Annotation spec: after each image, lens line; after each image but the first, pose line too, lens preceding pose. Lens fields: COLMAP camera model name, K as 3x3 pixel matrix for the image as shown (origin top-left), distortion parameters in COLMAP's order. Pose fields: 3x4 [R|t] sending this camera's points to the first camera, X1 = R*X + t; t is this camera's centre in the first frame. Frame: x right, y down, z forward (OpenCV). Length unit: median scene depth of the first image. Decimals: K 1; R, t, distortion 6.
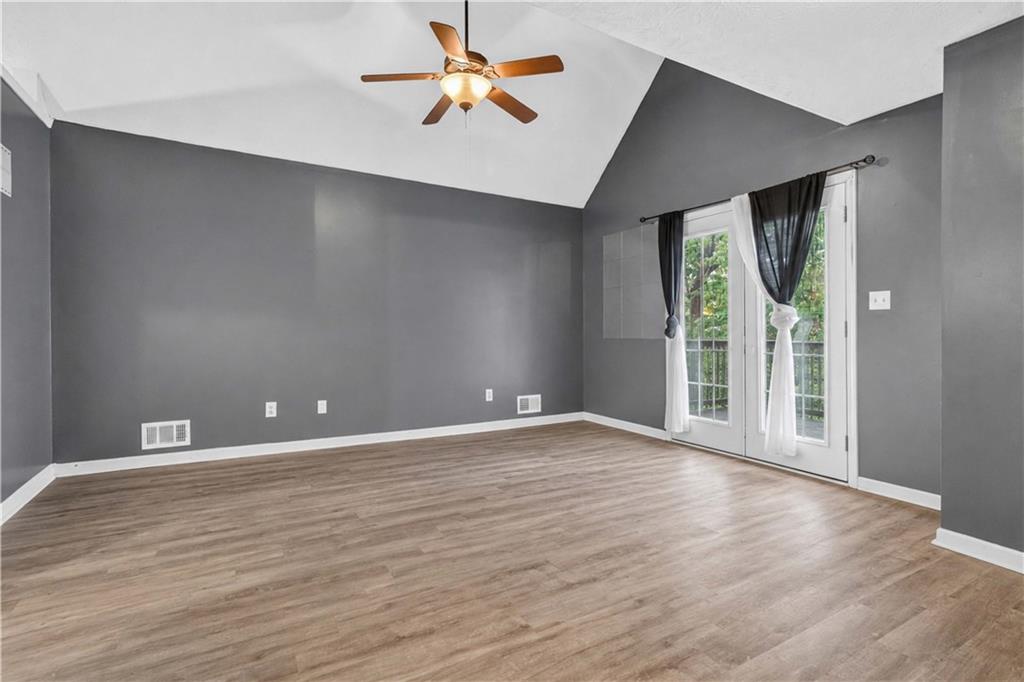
lens RADIAL K [[472.8, 0, 511.1], [0, 472.8, 335.9], [0, 0, 1]] dist [0.002243, 0.000777]
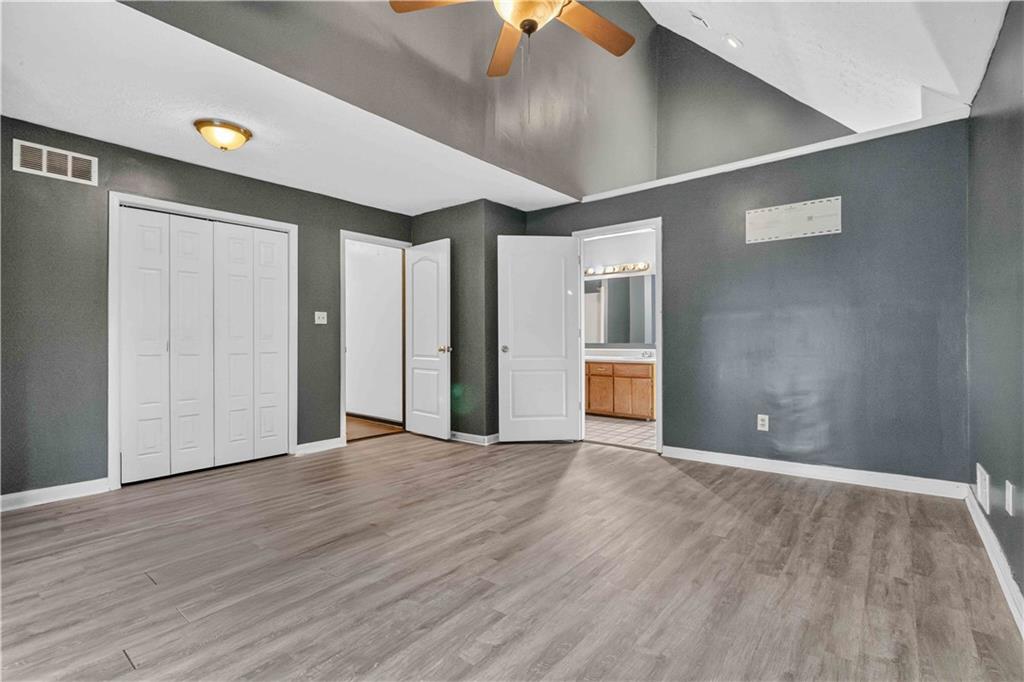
lens RADIAL K [[472.8, 0, 511.4], [0, 472.8, 337.7], [0, 0, 1]] dist [0.002243, 0.000777]
pose [[-0.929444, 0.000518, -0.368962, 0.246597], [-0.002379, 0.999970, 0.007397, -0.020049], [0.368955, 0.007753, -0.929415, 2.107594]]
